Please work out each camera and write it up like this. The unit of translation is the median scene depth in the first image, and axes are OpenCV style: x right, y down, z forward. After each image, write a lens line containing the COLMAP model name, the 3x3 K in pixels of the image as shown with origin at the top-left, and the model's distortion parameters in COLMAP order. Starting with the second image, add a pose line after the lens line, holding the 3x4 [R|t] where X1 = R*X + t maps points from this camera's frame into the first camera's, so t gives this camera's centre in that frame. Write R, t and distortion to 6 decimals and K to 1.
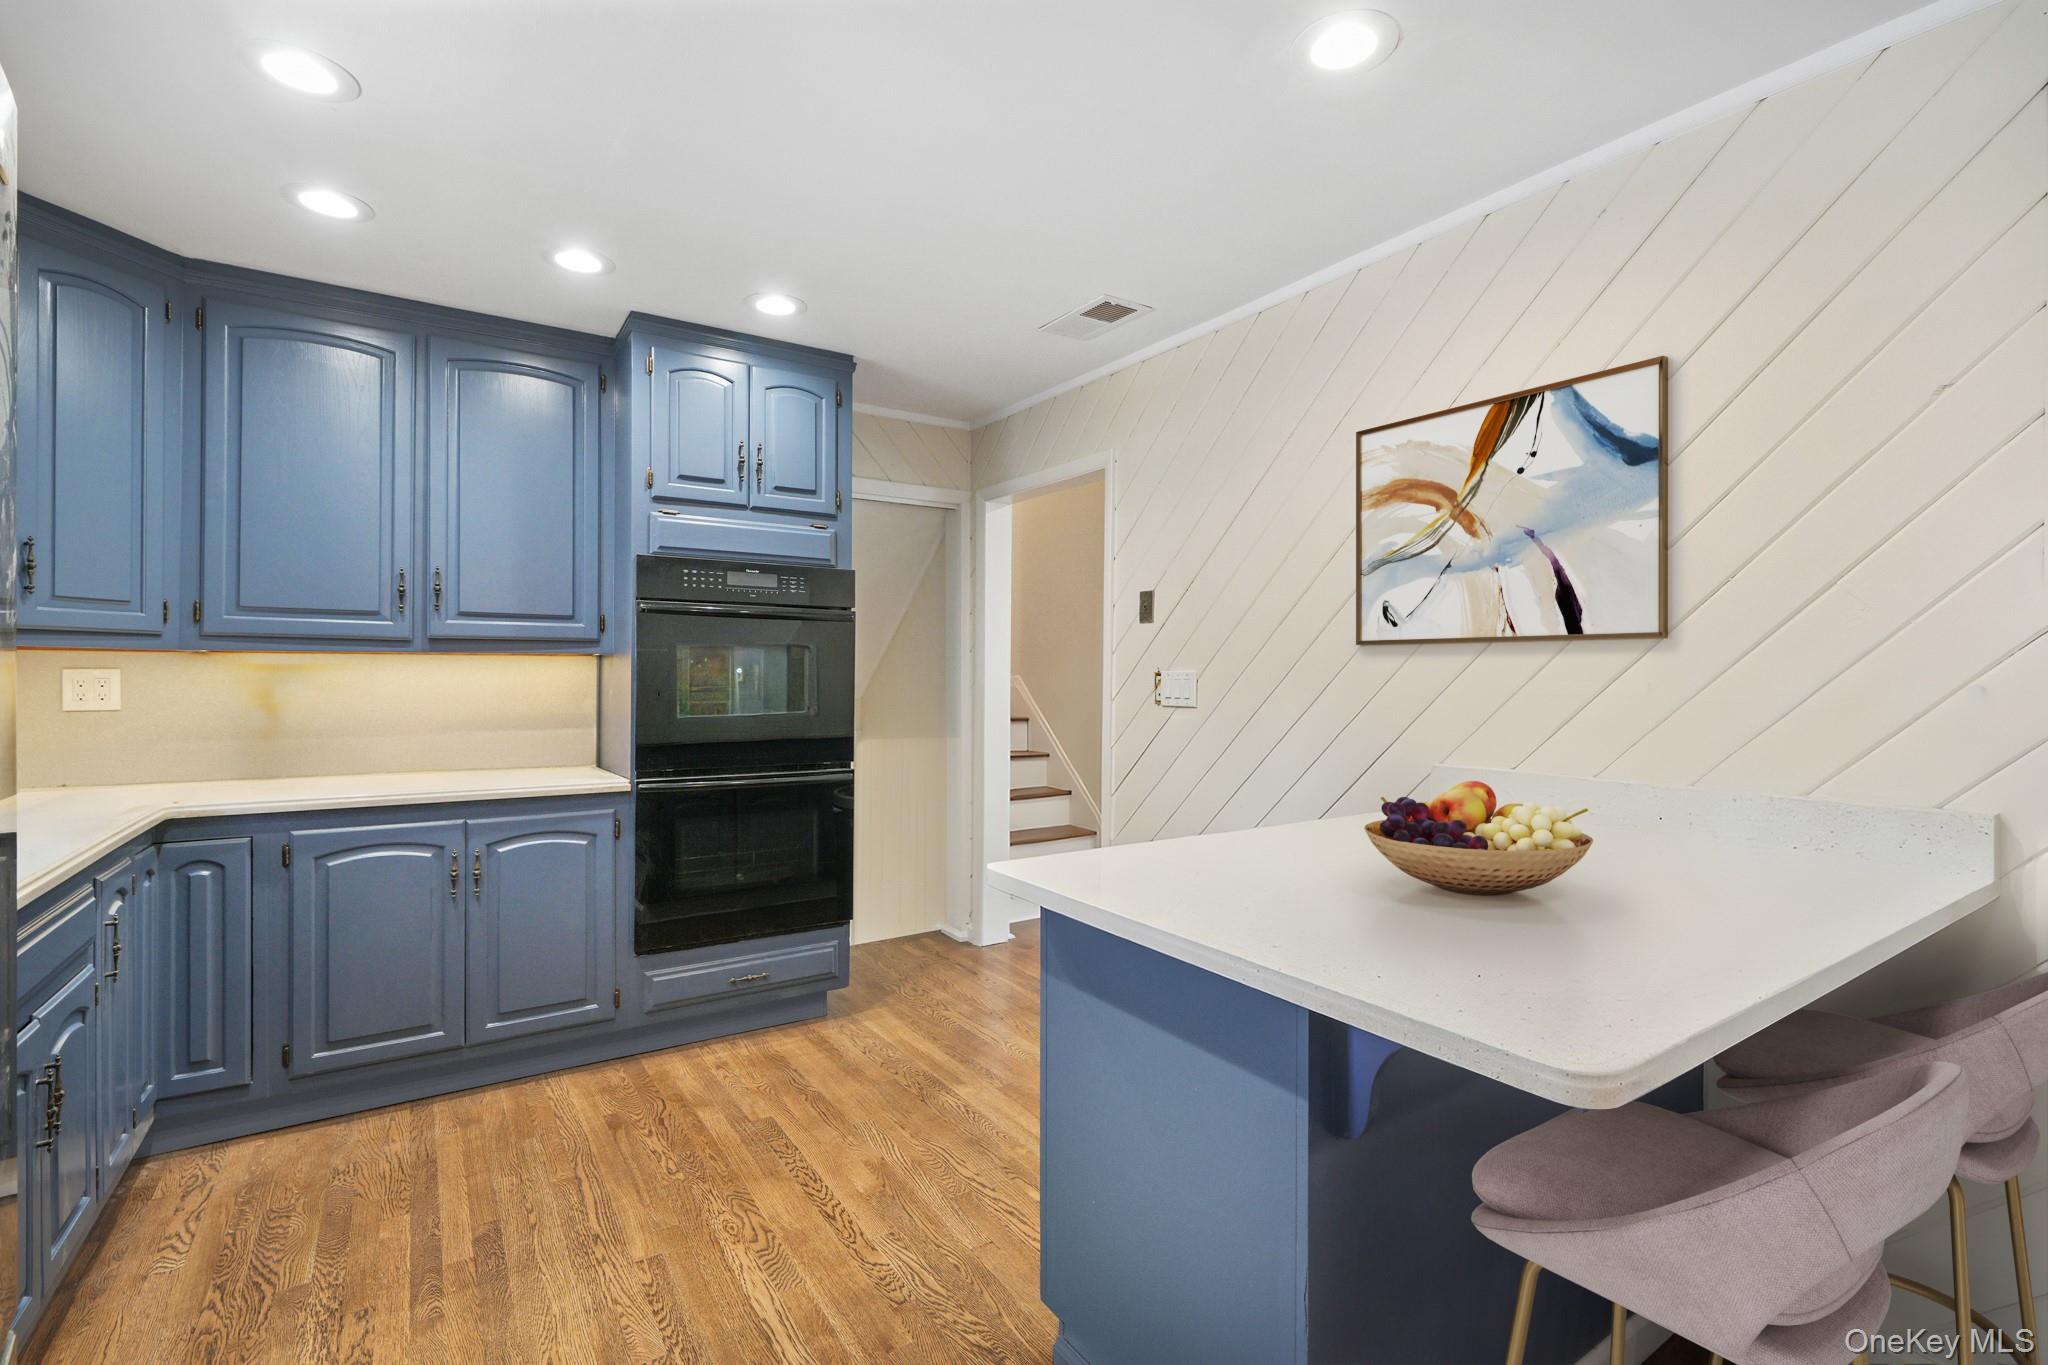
lens RADIAL K [[907.3, 0, 1024.0], [0, 907.3, 682.5], [0, 0, 1]] dist [0.000043, -0.000880]
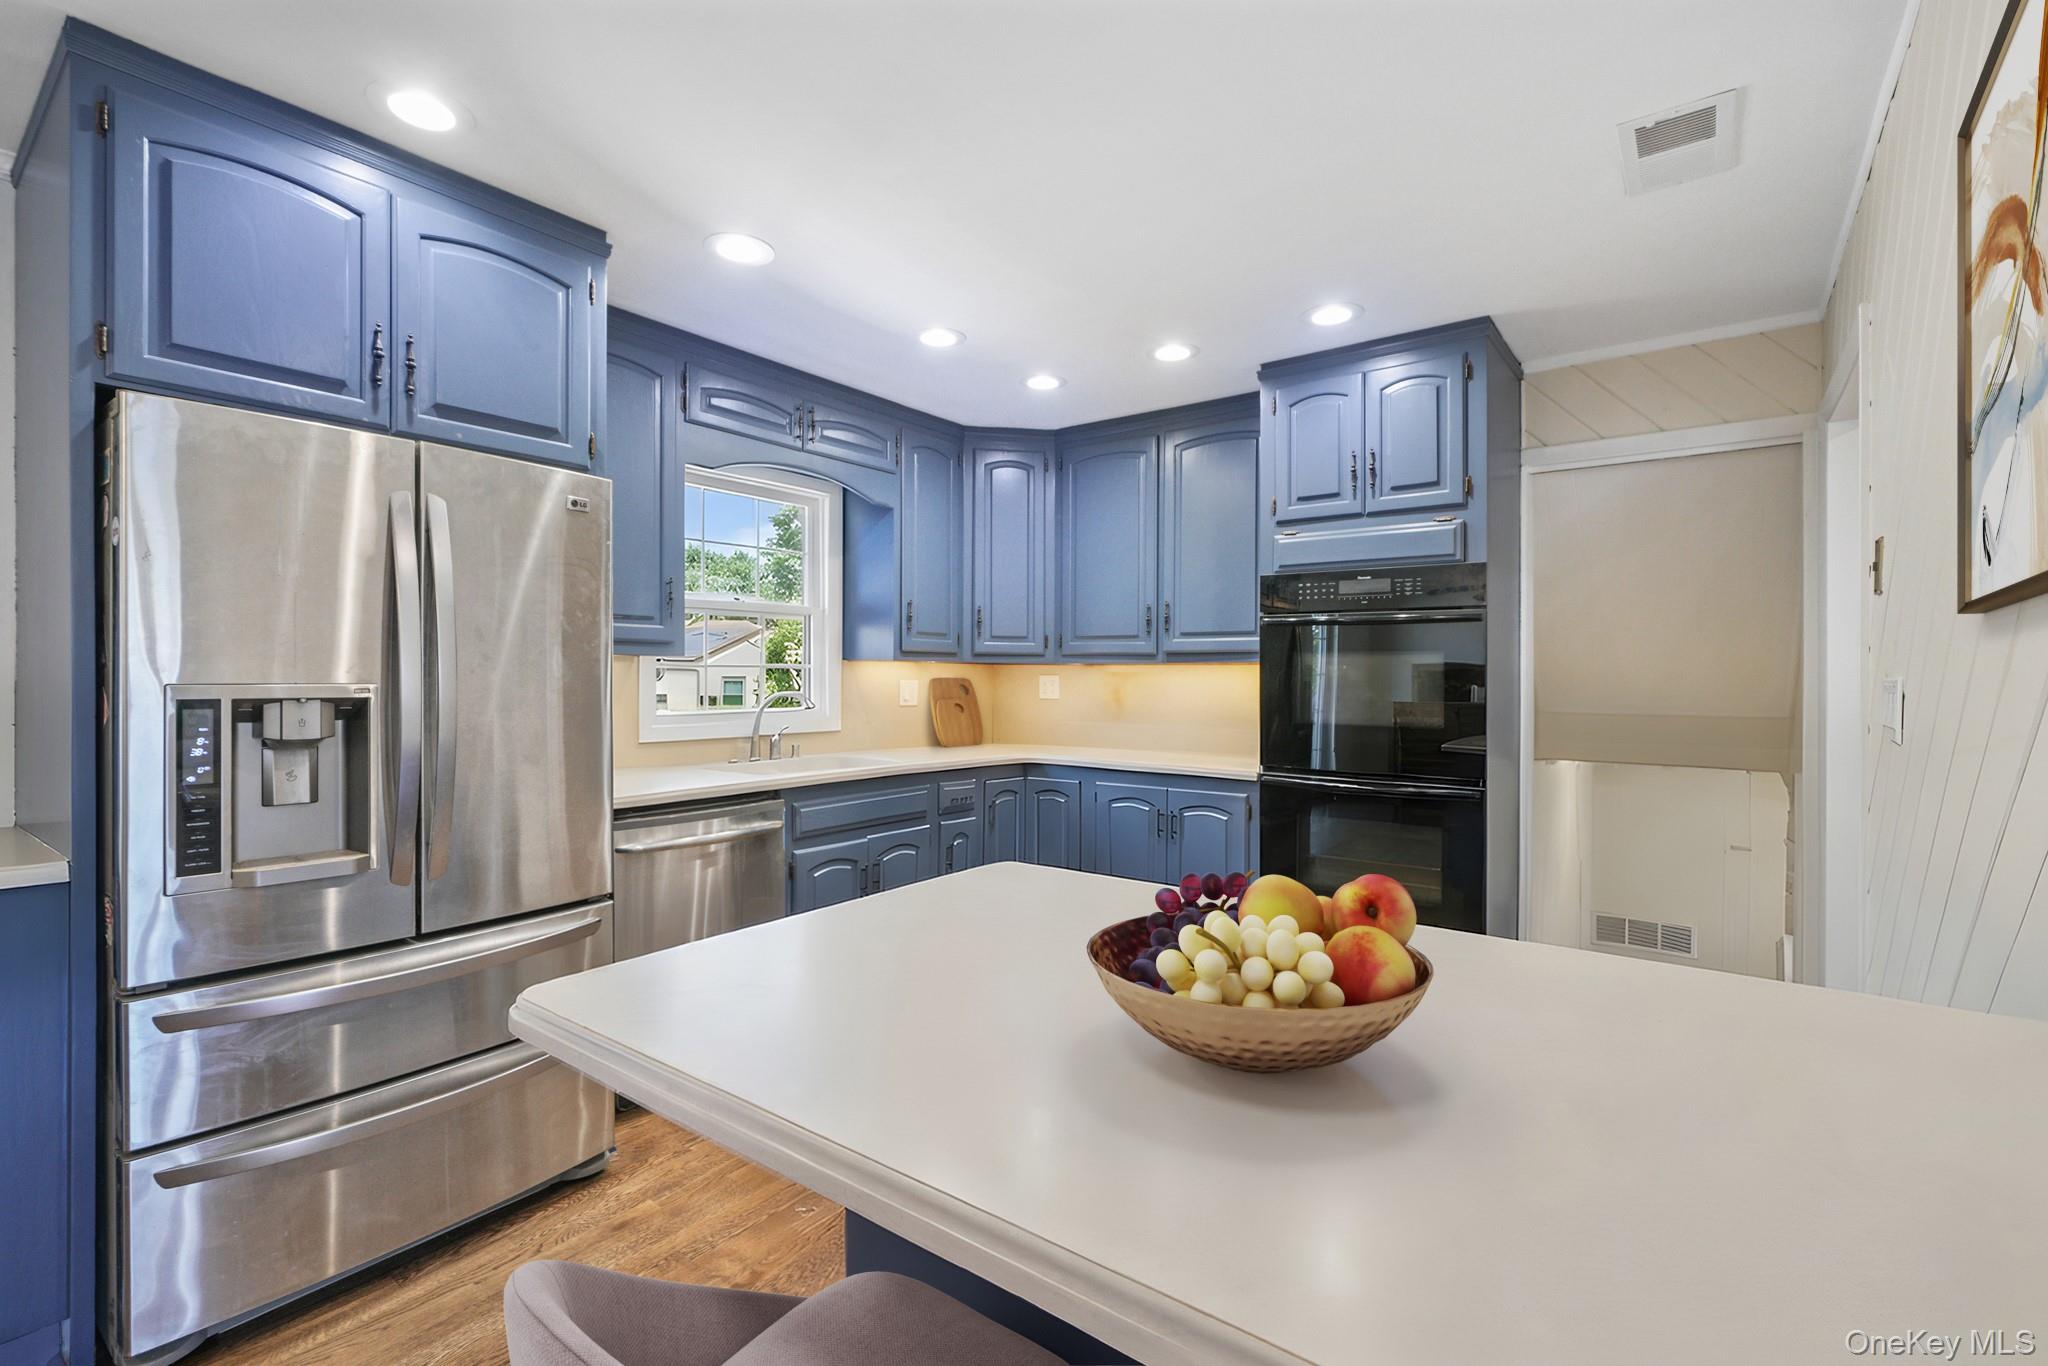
lens RADIAL K [[907.3, 0, 1024.0], [0, 907.3, 683.0], [0, 0, 1]] dist [0.000043, -0.000880]
pose [[0.327387, 0.003516, -0.944884, 0.552271], [-0.025146, 0.999671, -0.004992, 0.007987], [0.944556, 0.025394, 0.327367, 0.342477]]
